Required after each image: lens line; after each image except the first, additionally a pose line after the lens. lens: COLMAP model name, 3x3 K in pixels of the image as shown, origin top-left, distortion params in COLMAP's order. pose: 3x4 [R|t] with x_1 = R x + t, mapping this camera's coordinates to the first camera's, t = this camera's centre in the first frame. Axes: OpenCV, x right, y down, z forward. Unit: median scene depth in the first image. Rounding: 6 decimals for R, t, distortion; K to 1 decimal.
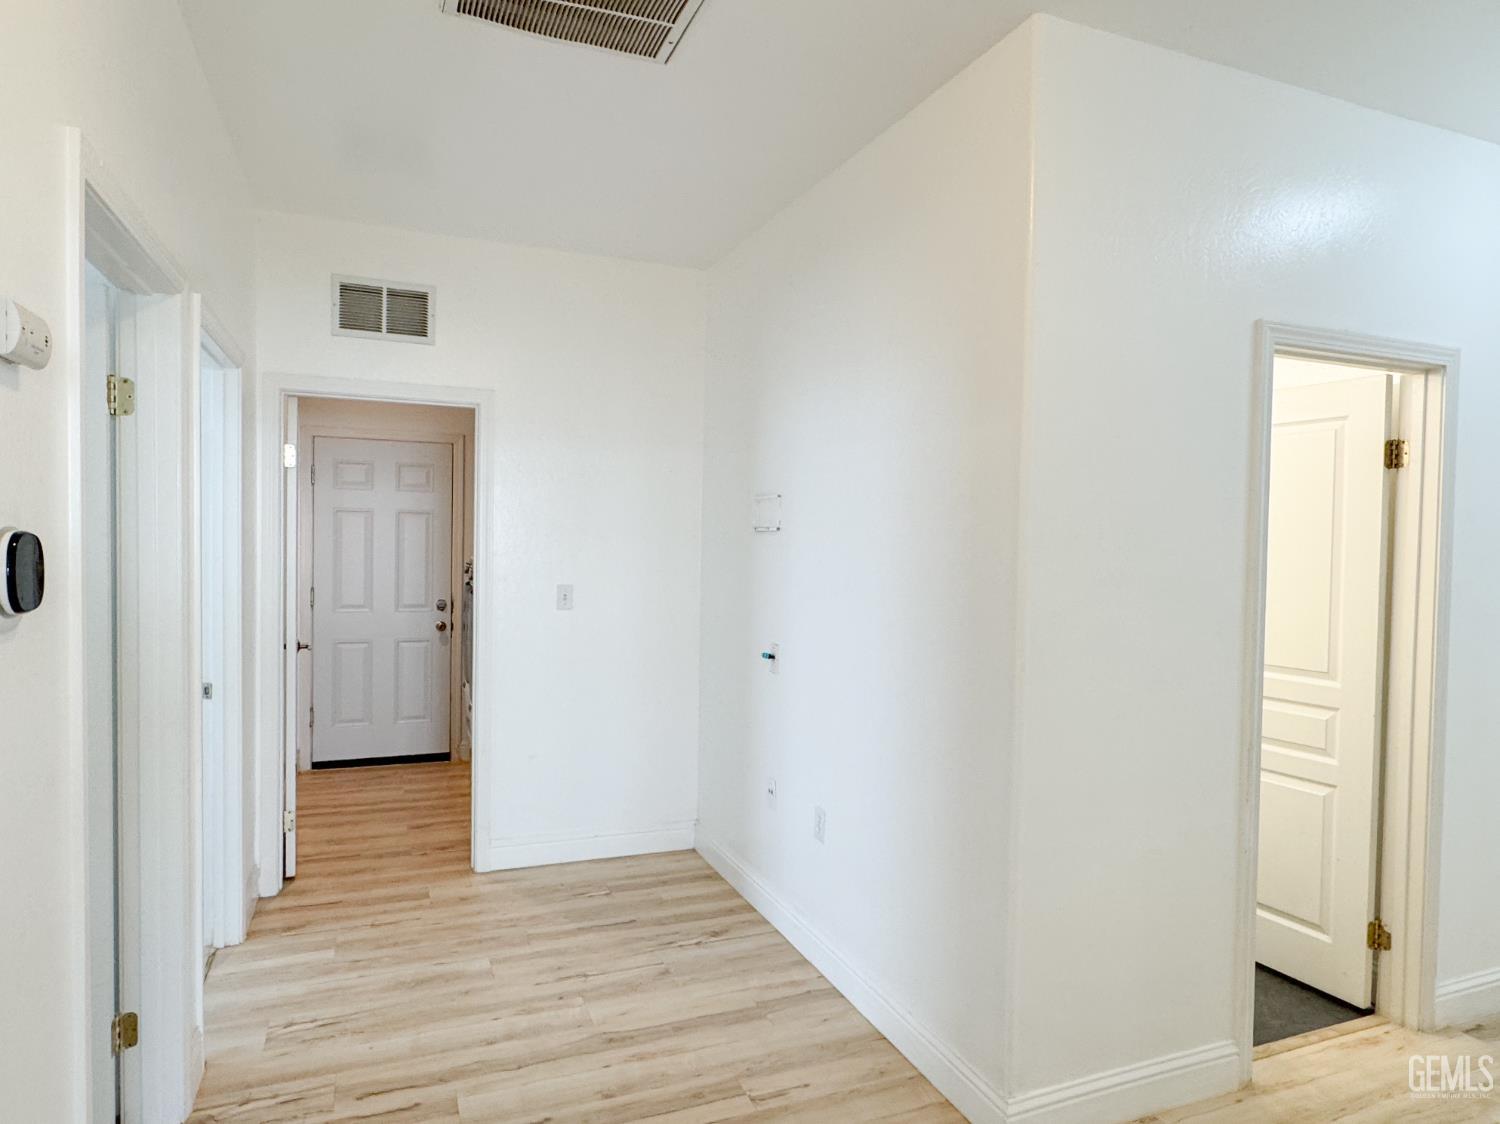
lens RADIAL K [[897.6, 0, 750.8], [0, 897.6, 561.4], [0, 0, 1]] dist [-0.004204, -0.000079]
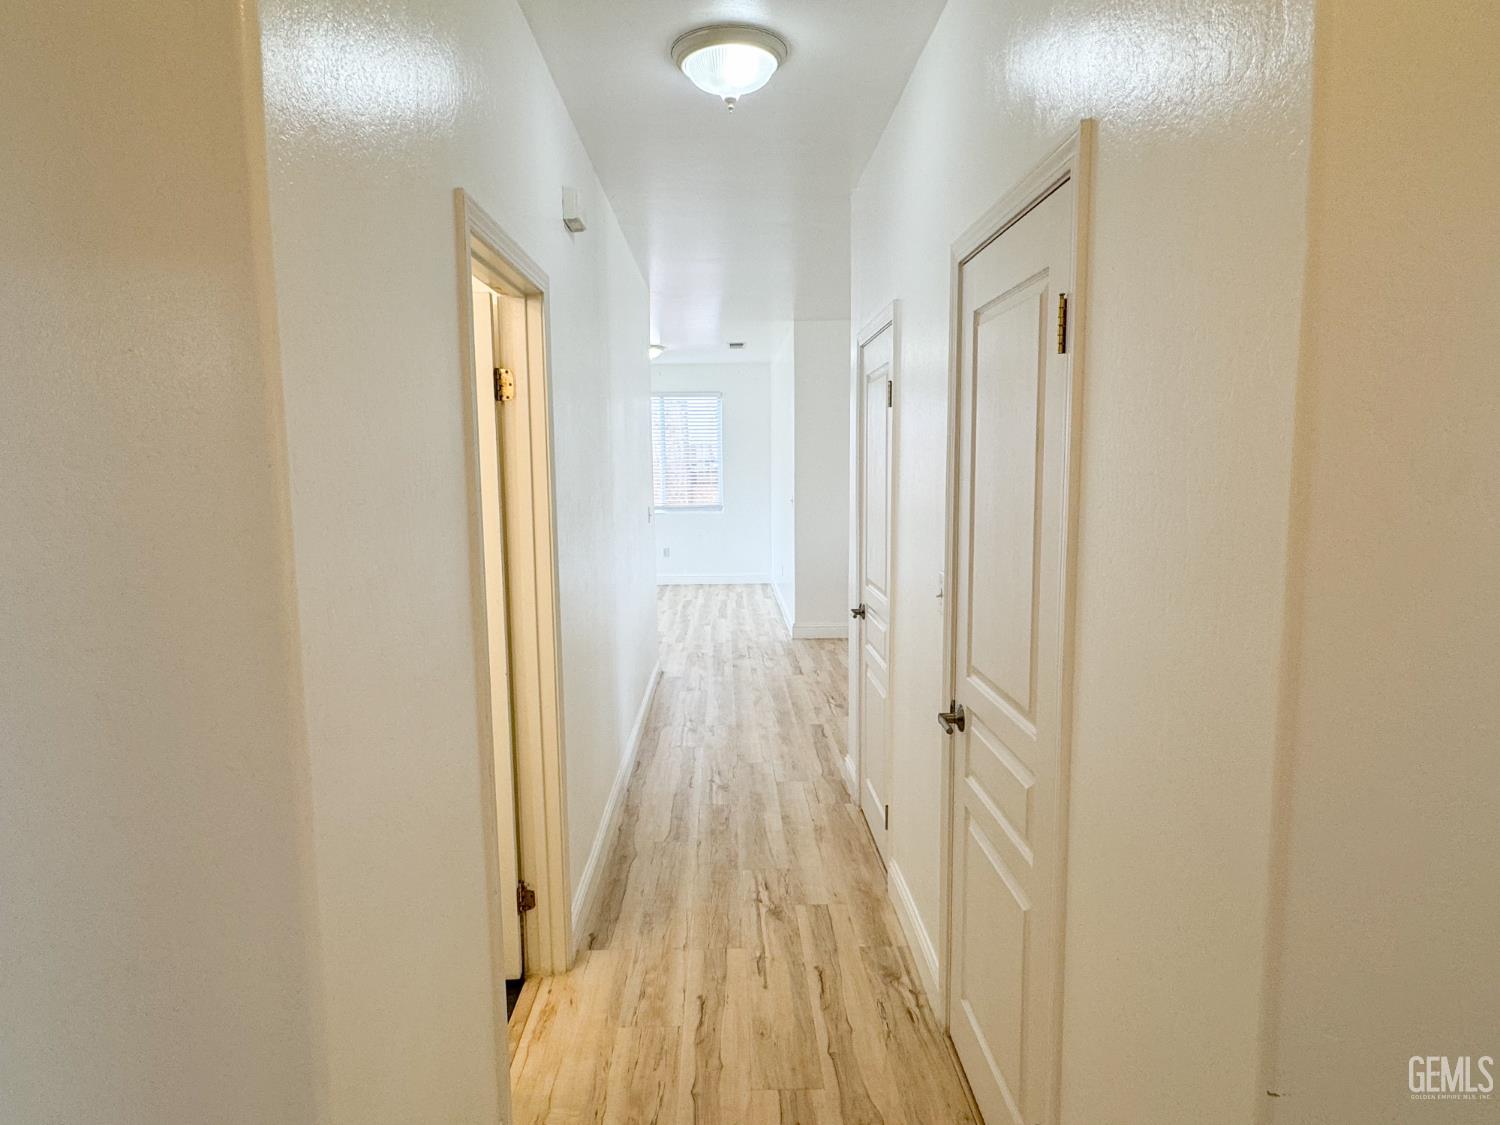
lens RADIAL K [[897.6, 0, 752.5], [0, 897.6, 563.0], [0, 0, 1]] dist [-0.004204, -0.000079]
pose [[0.361903, -0.127904, 0.923399, -0.050678], [0.036559, 0.991728, 0.123041, -0.048607], [-0.931499, -0.010770, 0.363586, 0.479703]]
